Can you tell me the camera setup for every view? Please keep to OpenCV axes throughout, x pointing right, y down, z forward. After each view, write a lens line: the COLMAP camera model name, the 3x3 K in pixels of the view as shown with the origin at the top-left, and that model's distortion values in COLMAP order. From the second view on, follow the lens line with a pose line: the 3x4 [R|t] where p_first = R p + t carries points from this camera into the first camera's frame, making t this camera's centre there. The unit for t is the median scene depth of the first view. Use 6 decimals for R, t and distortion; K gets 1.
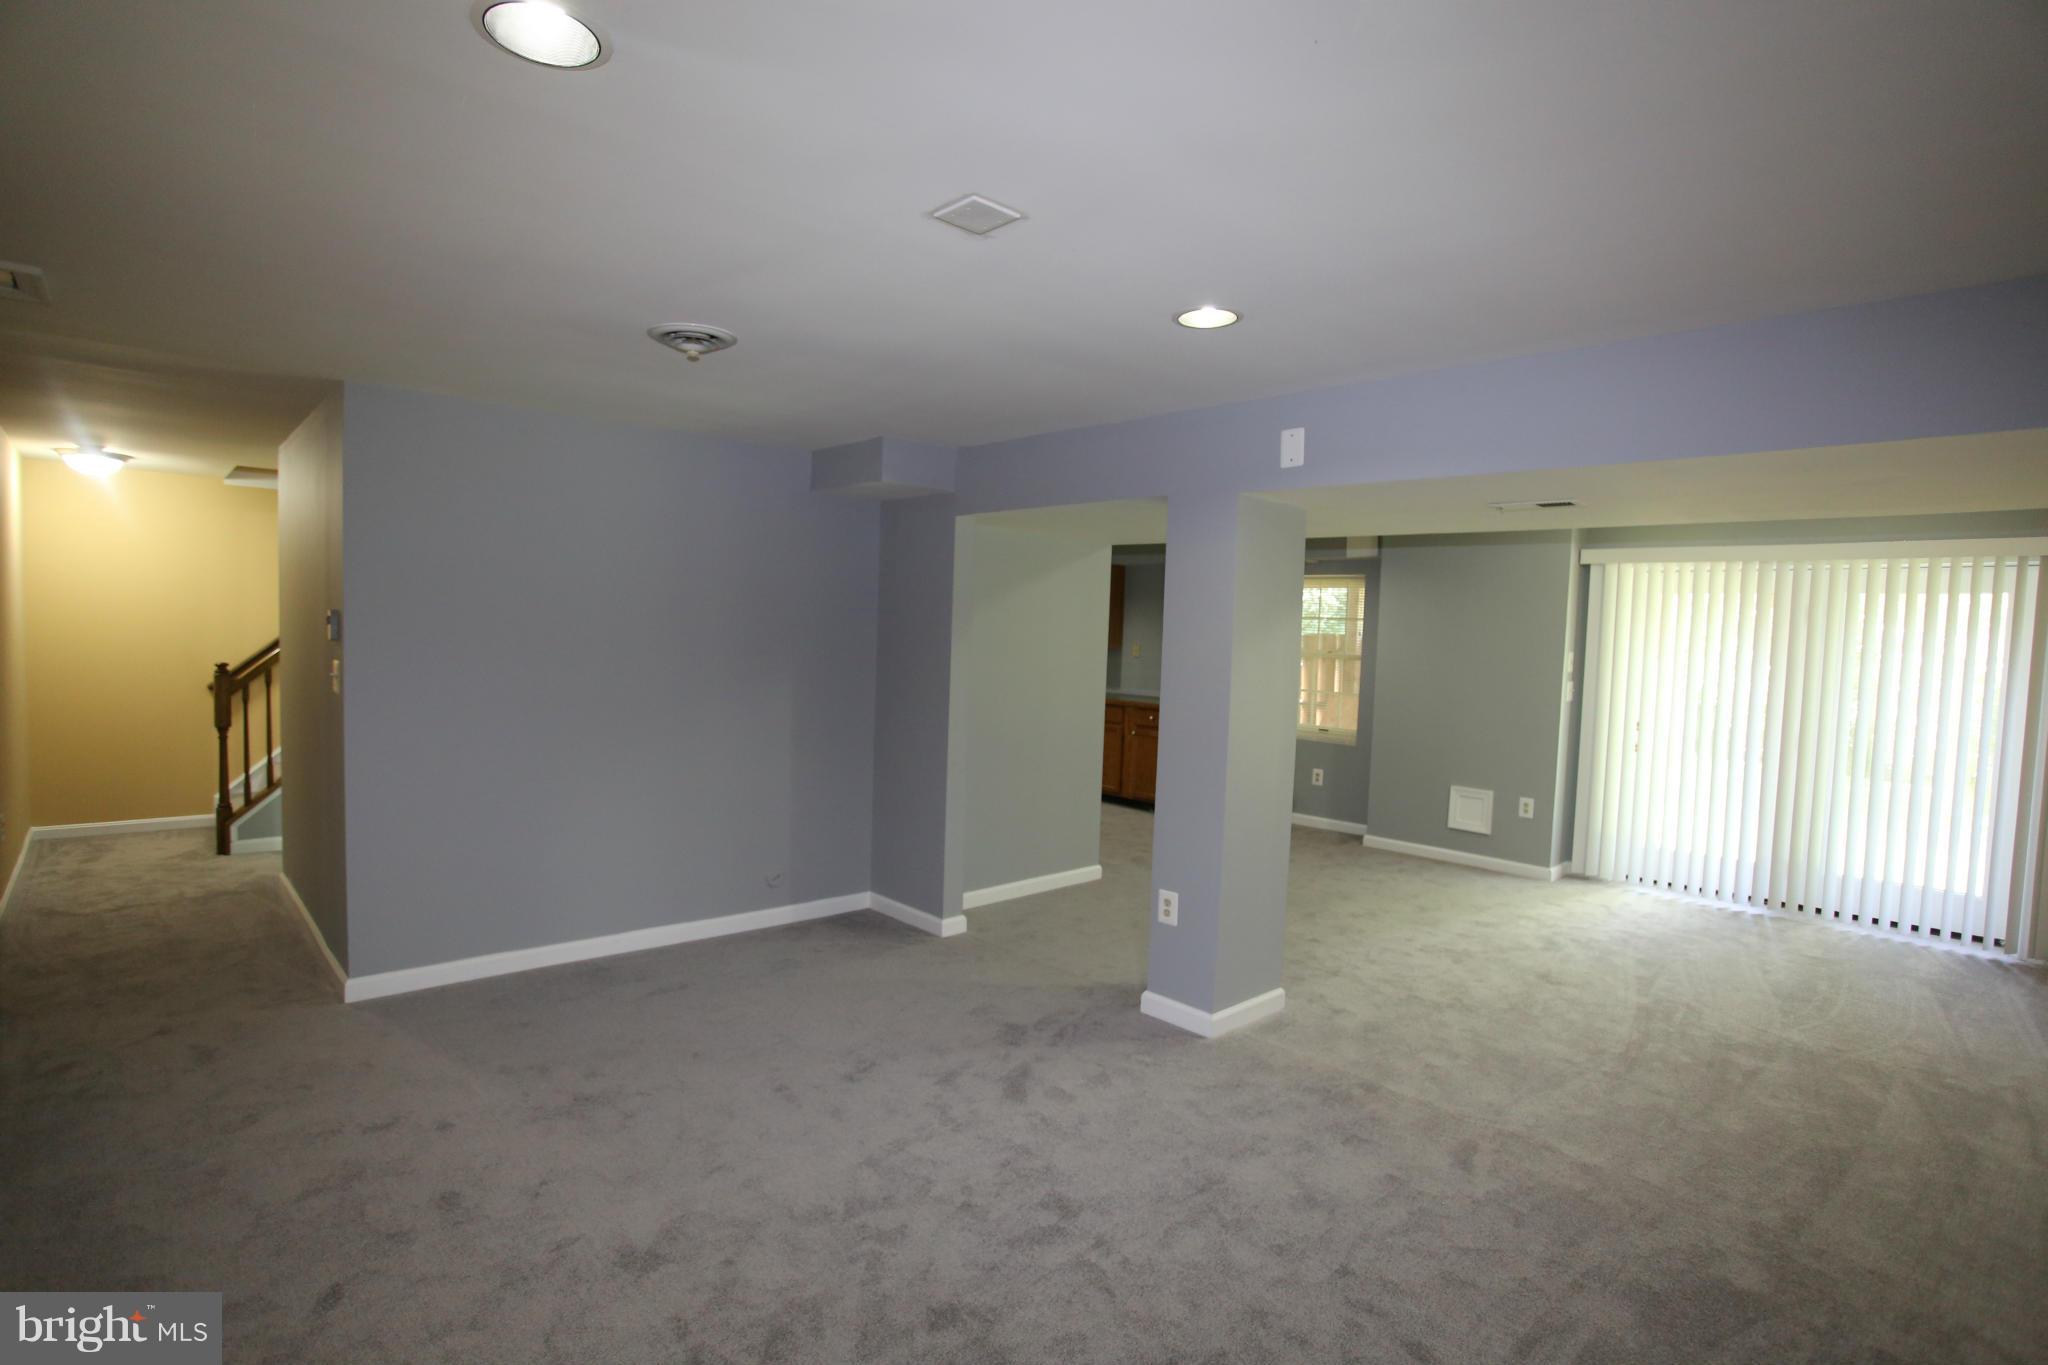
lens RADIAL K [[995.0, 0, 1024.0], [0, 995.0, 682.5], [0, 0, 1]] dist [-0.035326, 0.001280]
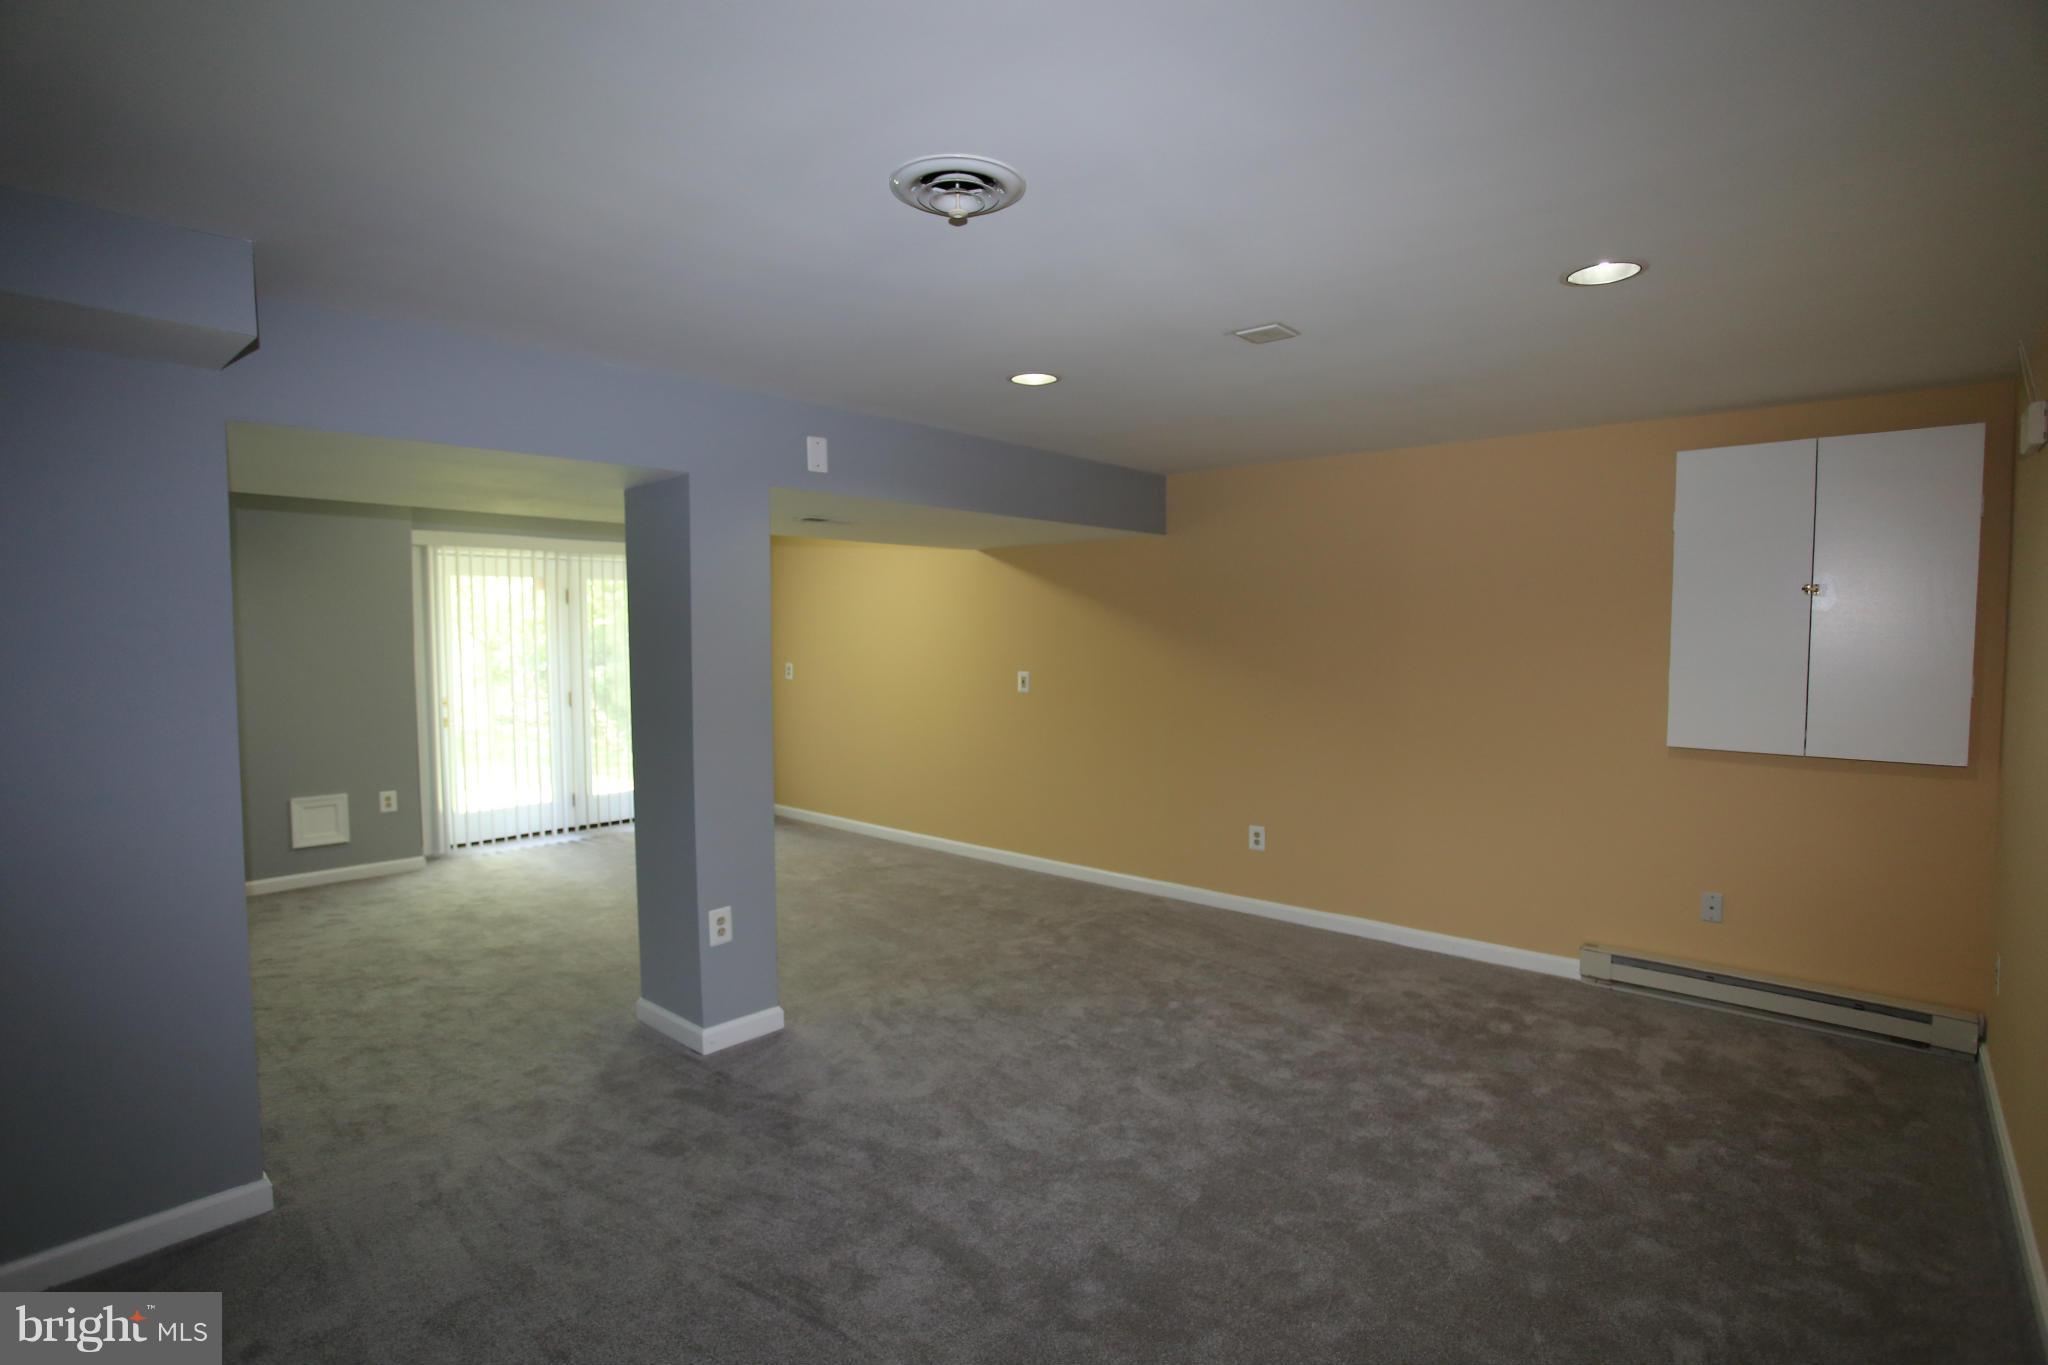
lens RADIAL K [[995.0, 0, 1024.0], [0, 995.0, 682.5], [0, 0, 1]] dist [-0.035326, 0.001280]
pose [[-0.085861, -0.089970, 0.992236, -0.483154], [0.054232, 0.994016, 0.094824, -0.043623], [-0.994830, 0.061953, -0.080468, 0.490679]]
